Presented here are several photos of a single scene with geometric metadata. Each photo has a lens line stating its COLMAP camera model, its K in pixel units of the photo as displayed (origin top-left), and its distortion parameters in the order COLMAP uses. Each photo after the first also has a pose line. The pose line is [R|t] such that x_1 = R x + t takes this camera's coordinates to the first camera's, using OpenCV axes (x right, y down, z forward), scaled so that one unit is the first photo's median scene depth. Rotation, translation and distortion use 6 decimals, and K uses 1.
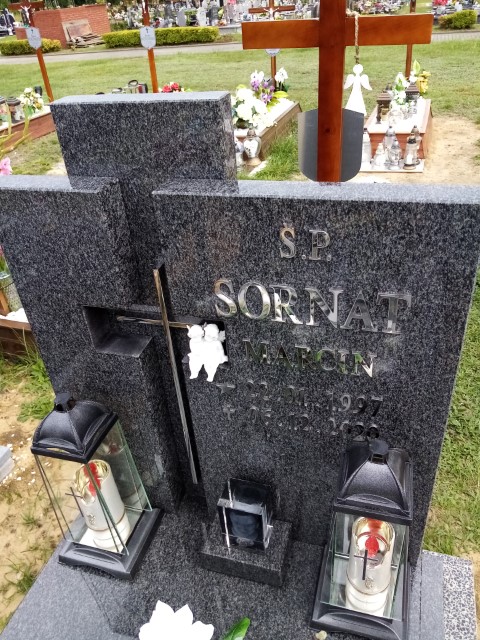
lens RADIAL K [[503.1, 0, 240.0], [0, 503.1, 320.0], [0, 0, 1]] dist [0.018255, -0.067373]
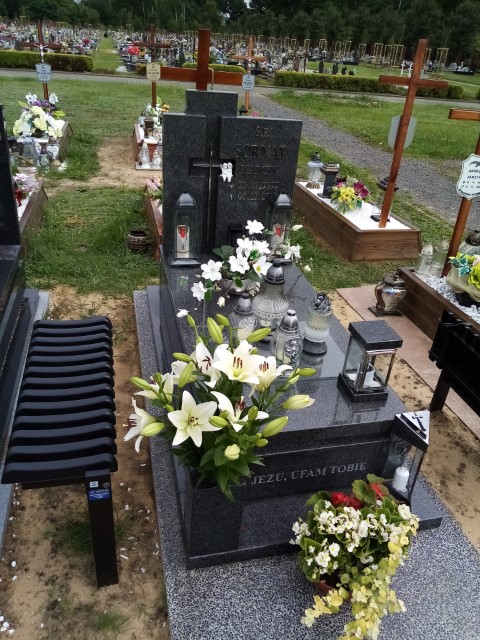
lens RADIAL K [[503.1, 0, 240.0], [0, 503.1, 320.0], [0, 0, 1]] dist [0.018255, -0.067373]
pose [[0.844738, -0.129067, 0.519383, -0.285007], [0.162497, 0.986523, -0.019139, 0.169944], [-0.509913, 0.100565, 0.854327, -0.266028]]
